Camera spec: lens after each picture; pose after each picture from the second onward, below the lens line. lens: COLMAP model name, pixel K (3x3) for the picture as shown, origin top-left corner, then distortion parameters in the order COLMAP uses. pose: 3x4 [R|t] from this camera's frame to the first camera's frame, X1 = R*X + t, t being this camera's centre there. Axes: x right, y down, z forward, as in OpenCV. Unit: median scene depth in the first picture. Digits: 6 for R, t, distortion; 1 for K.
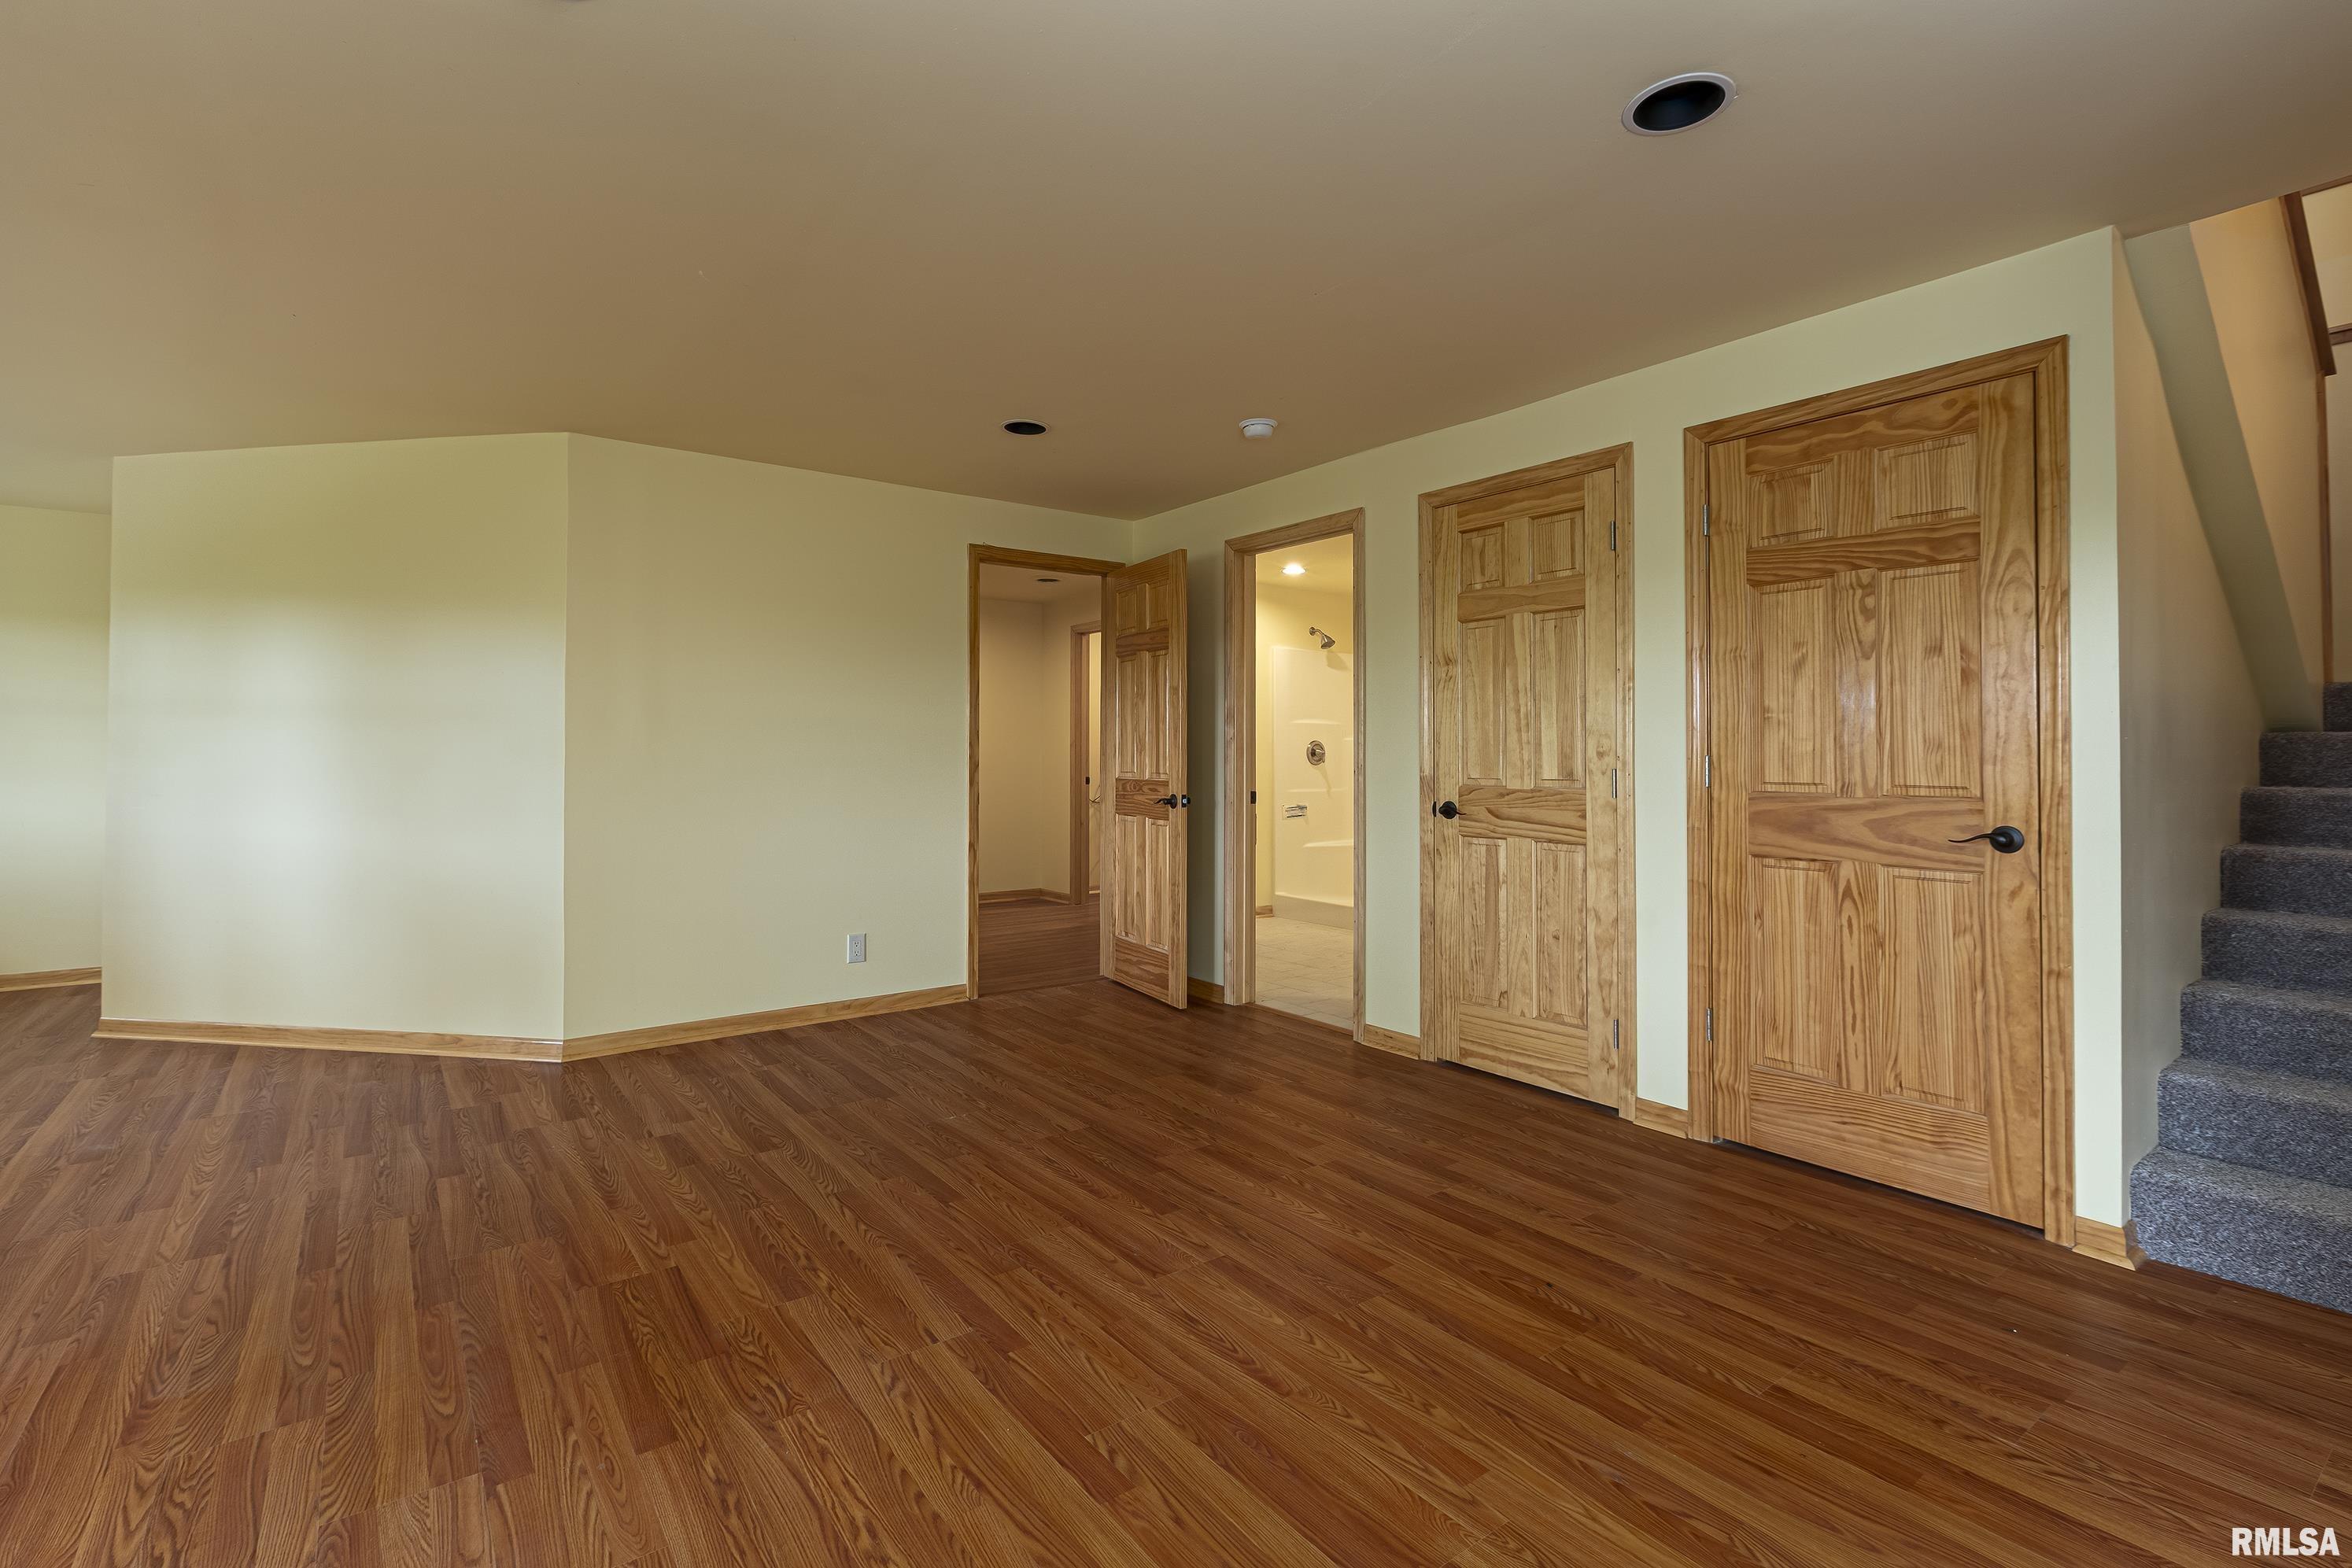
lens RADIAL K [[1073.2, 0, 1149.5], [0, 1073.2, 780.3], [0, 0, 1]] dist [-0.004191, 0.000541]
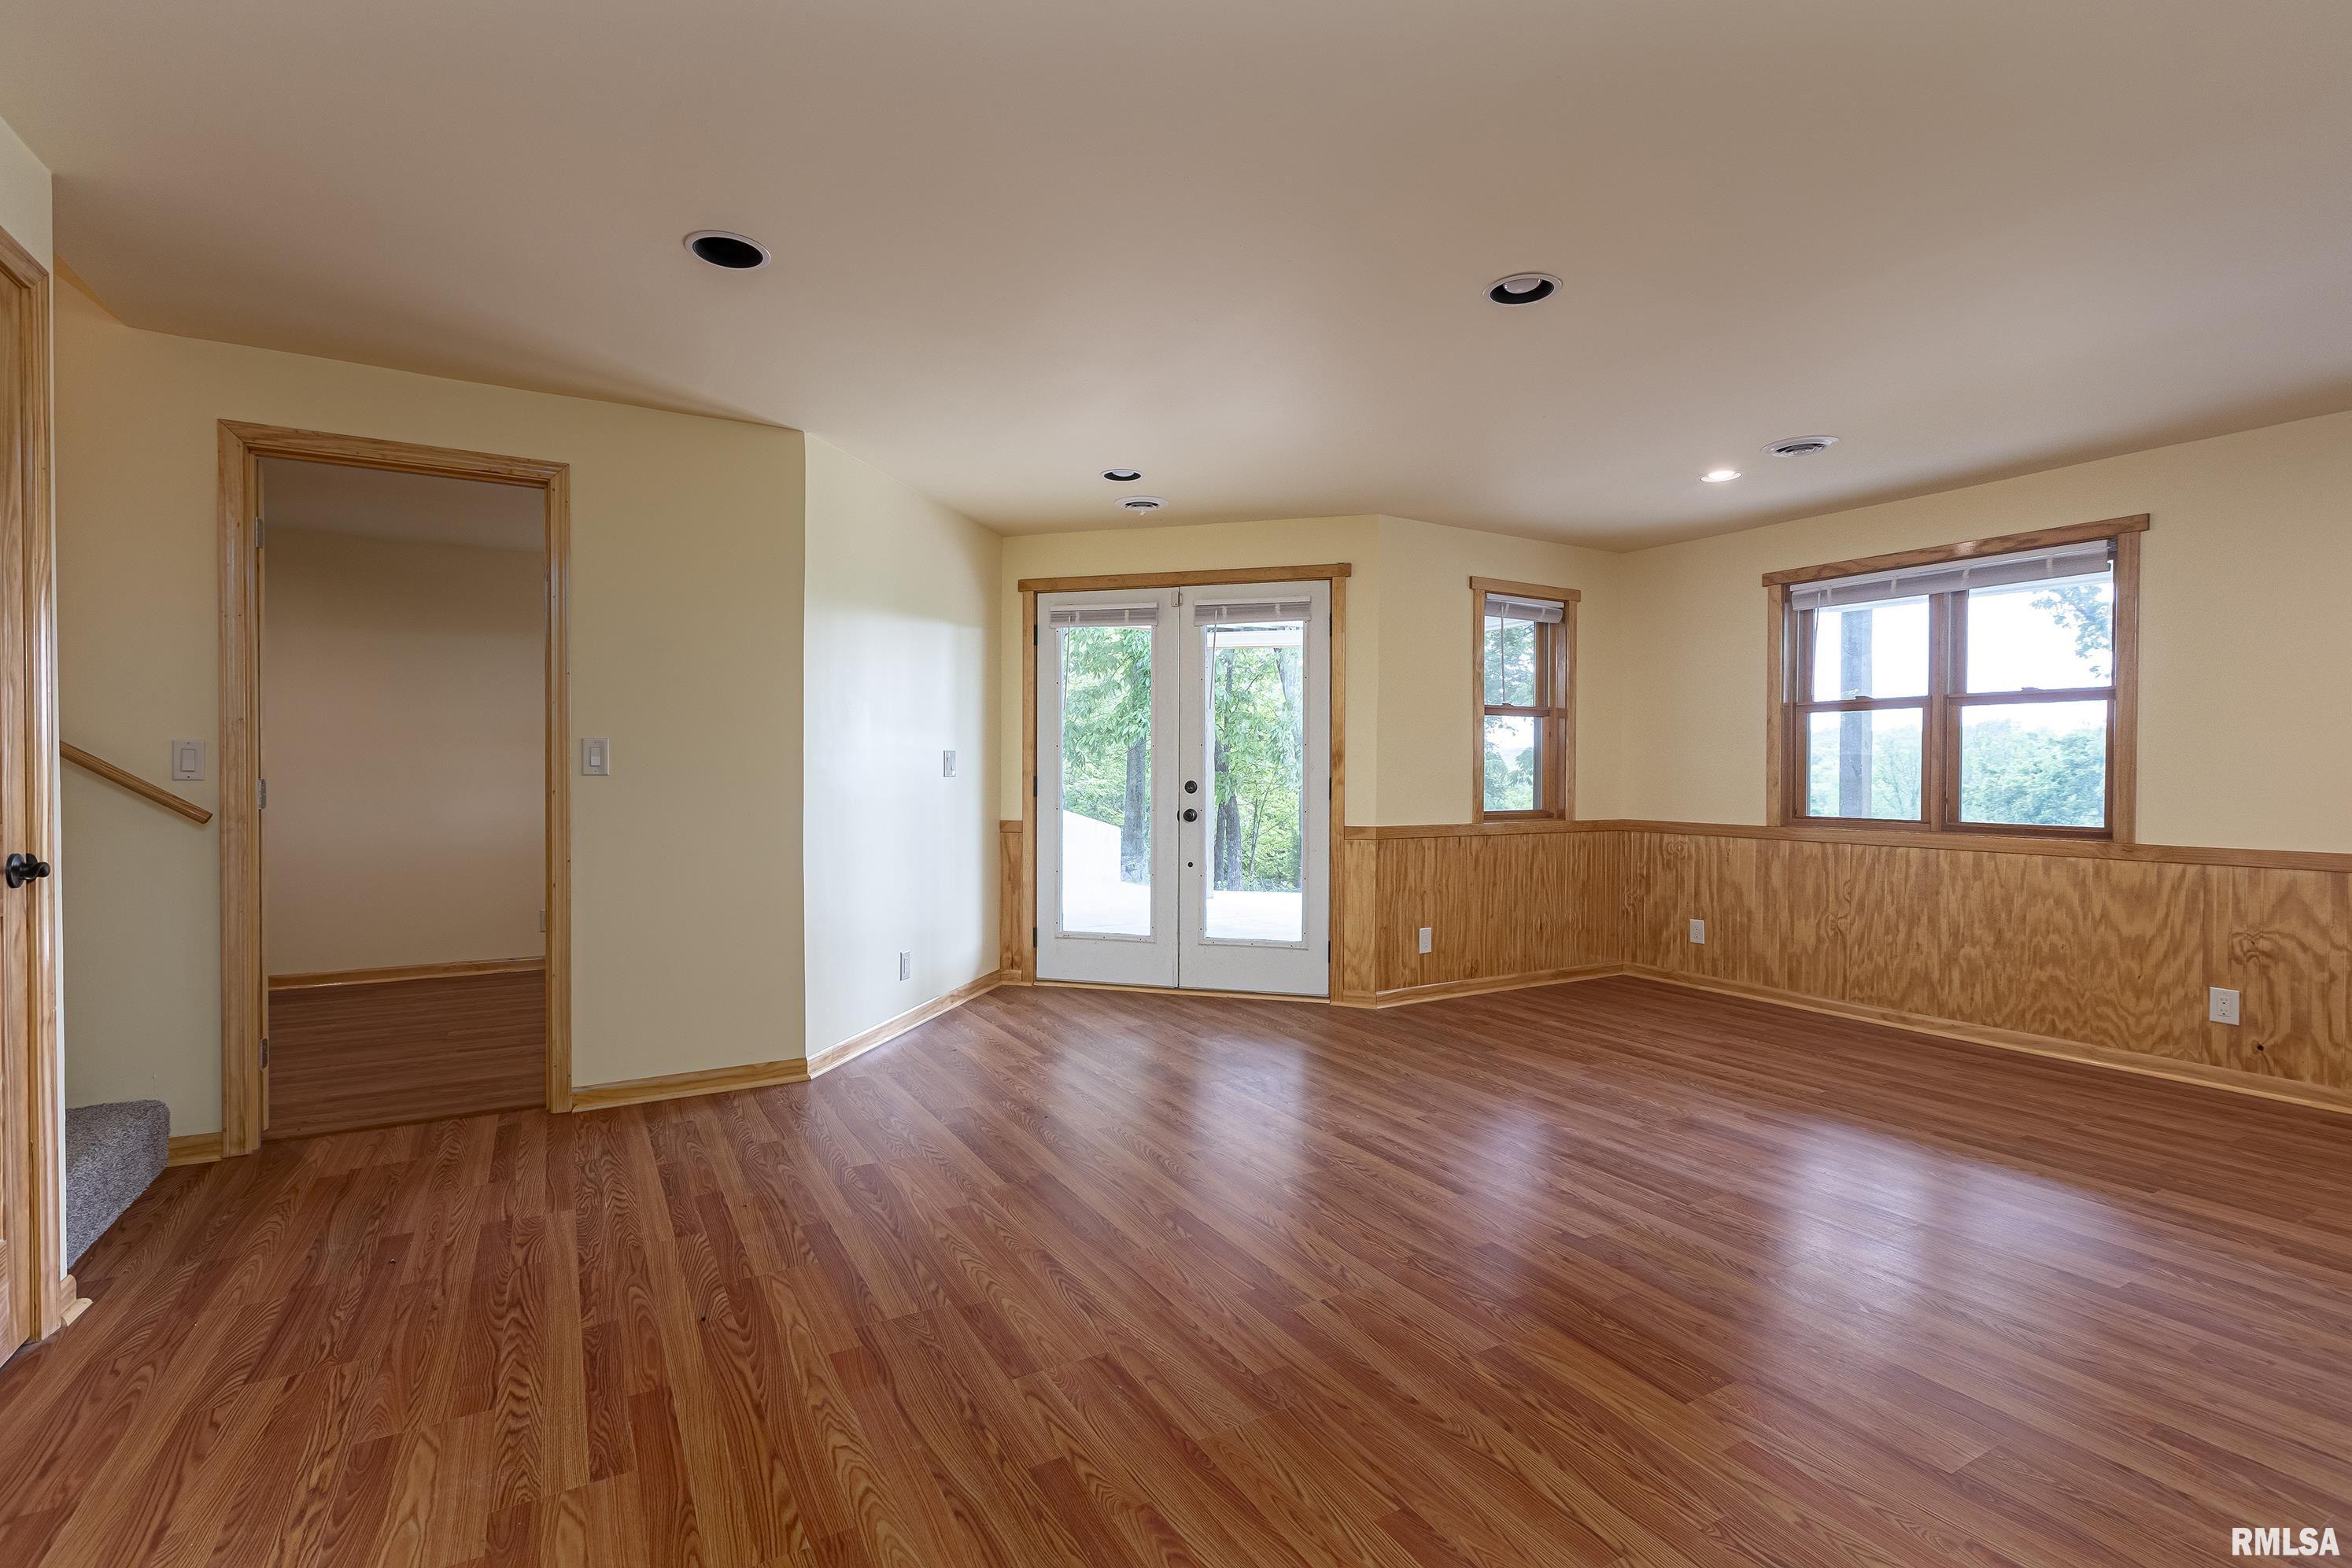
lens RADIAL K [[1073.2, 0, 1149.5], [0, 1073.2, 780.3], [0, 0, 1]] dist [-0.004191, 0.000541]
pose [[-0.992286, -0.007064, 0.123768, -0.139124], [-0.003331, 0.999534, 0.030340, -0.042538], [-0.123925, 0.029694, -0.991847, 1.886971]]
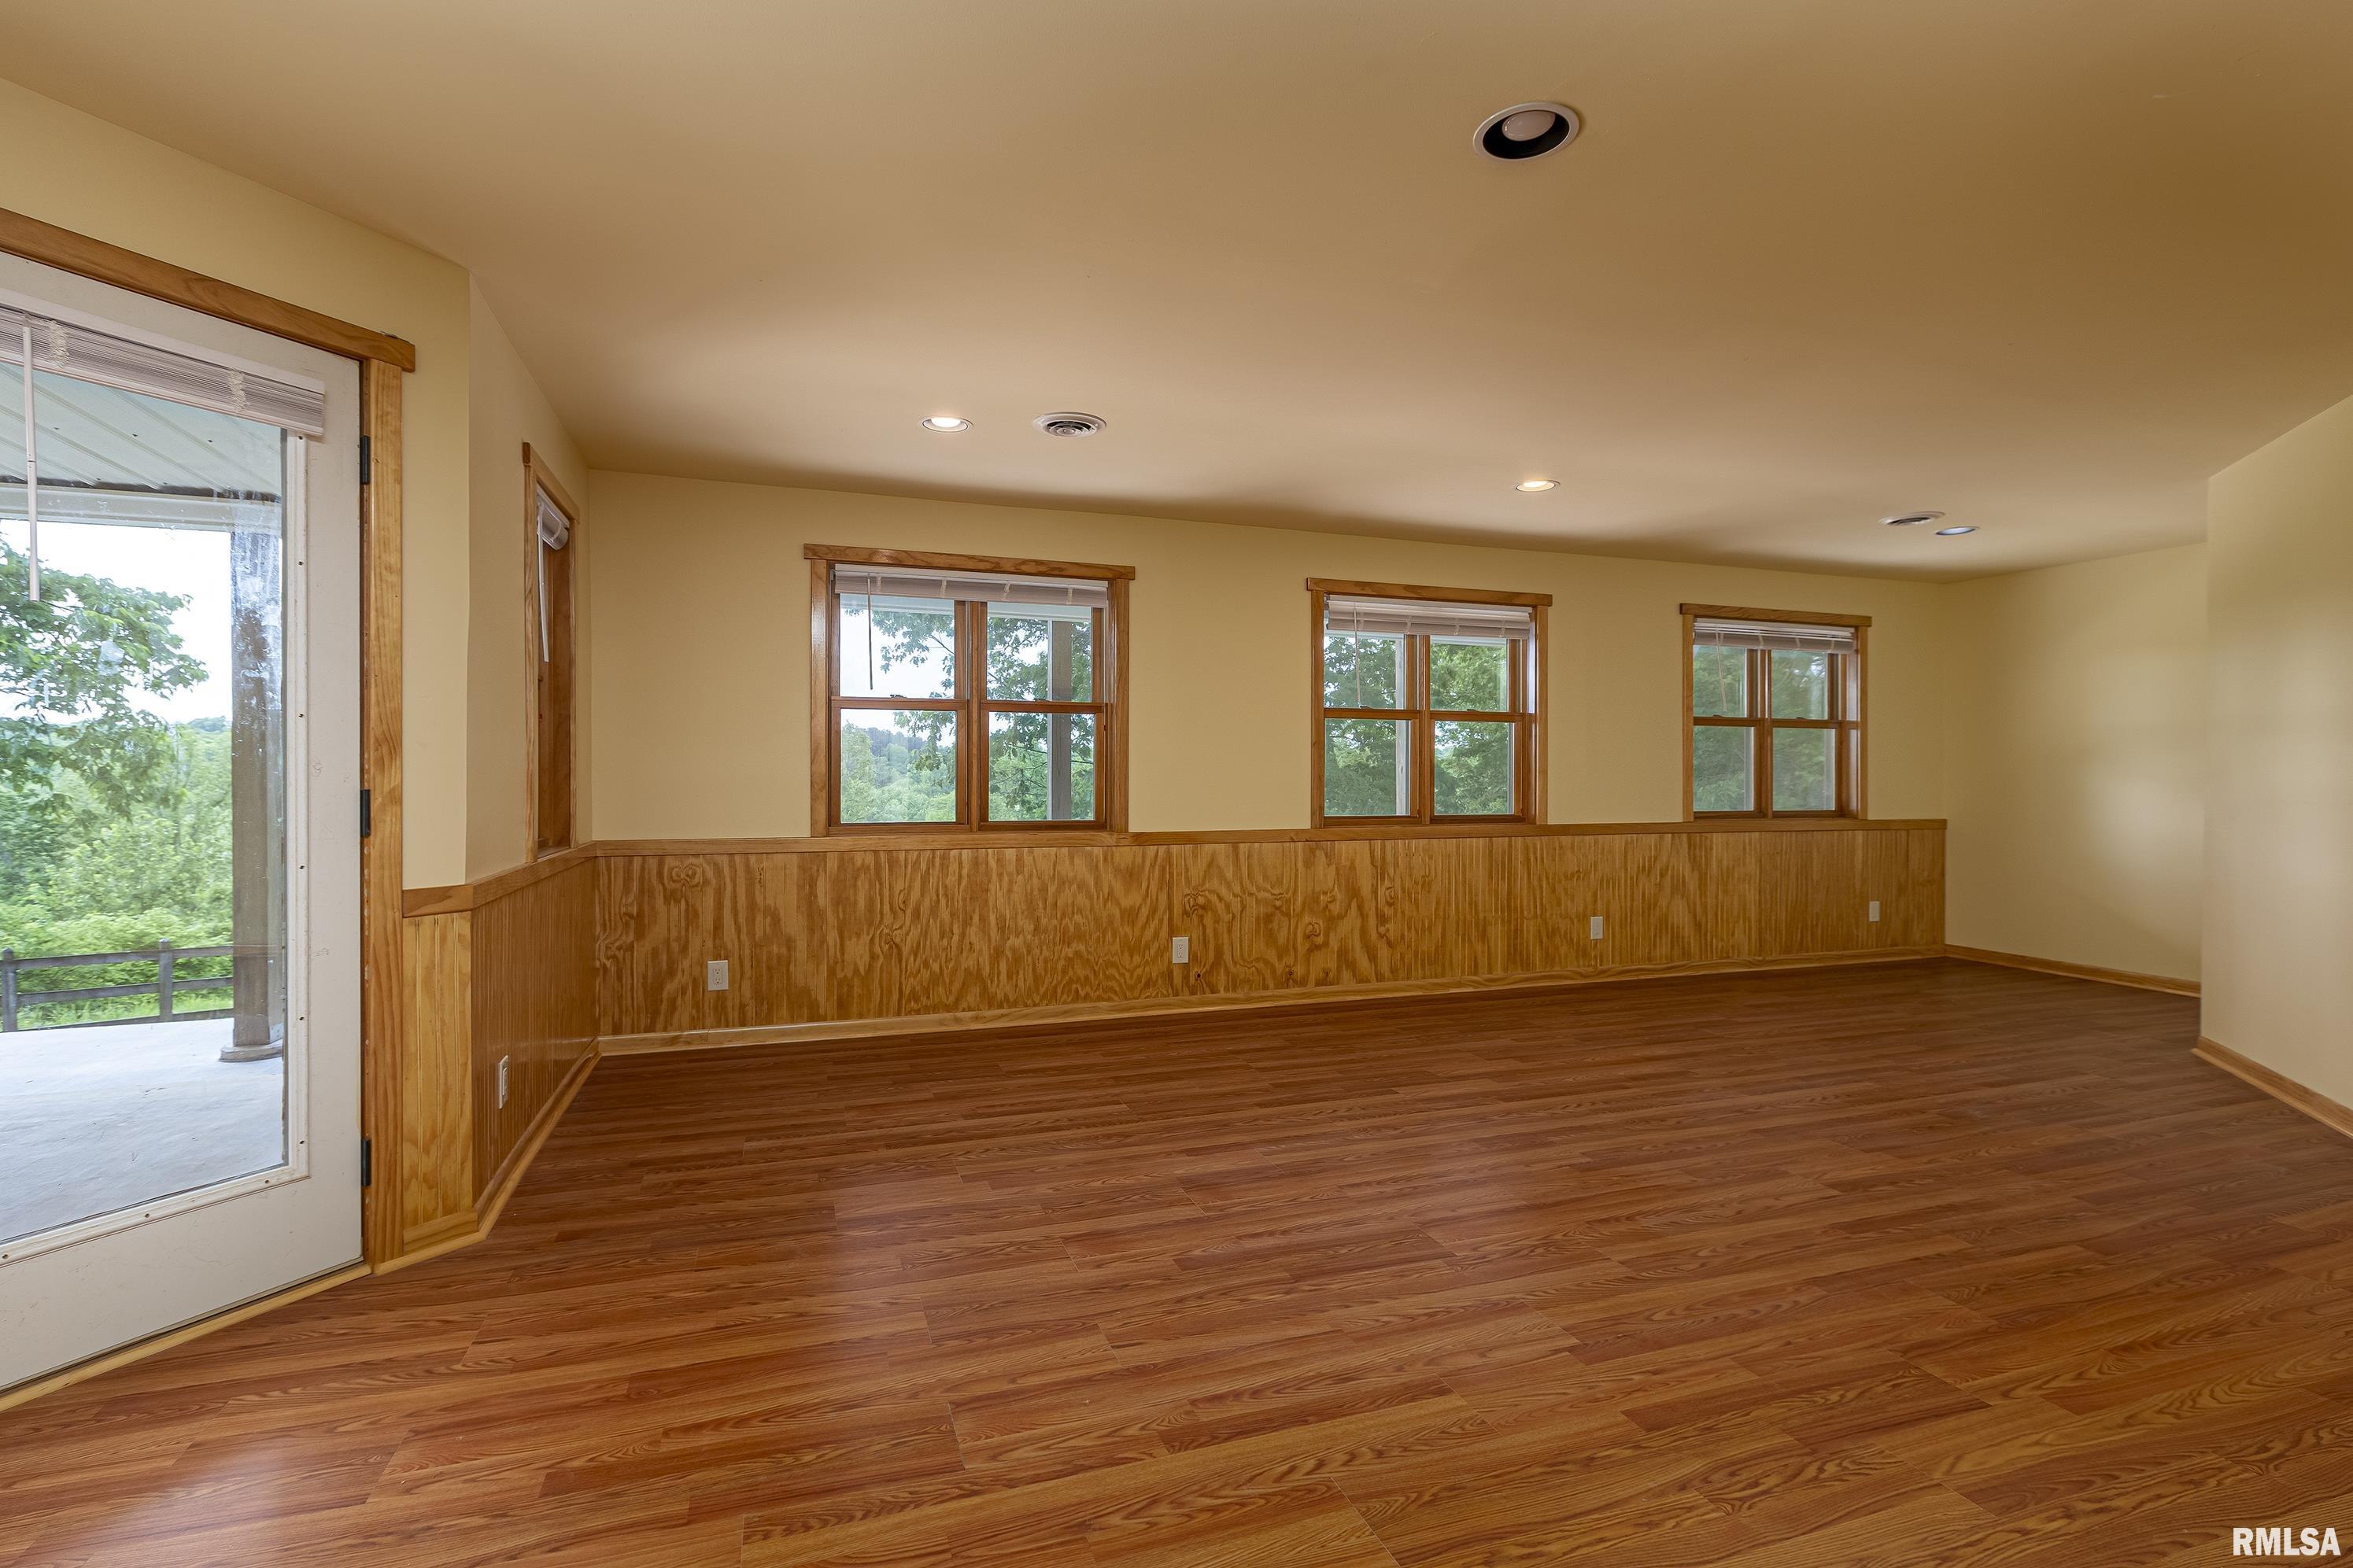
lens RADIAL K [[1073.6, 0, 1149.9], [0, 1073.6, 780.3], [0, 0, 1]] dist [-0.004191, 0.000541]
pose [[-0.300723, 0.001263, -0.953711, 0.538694], [-0.021831, 0.999728, 0.008208, -0.014258], [0.953462, 0.023289, -0.300614, 0.639416]]
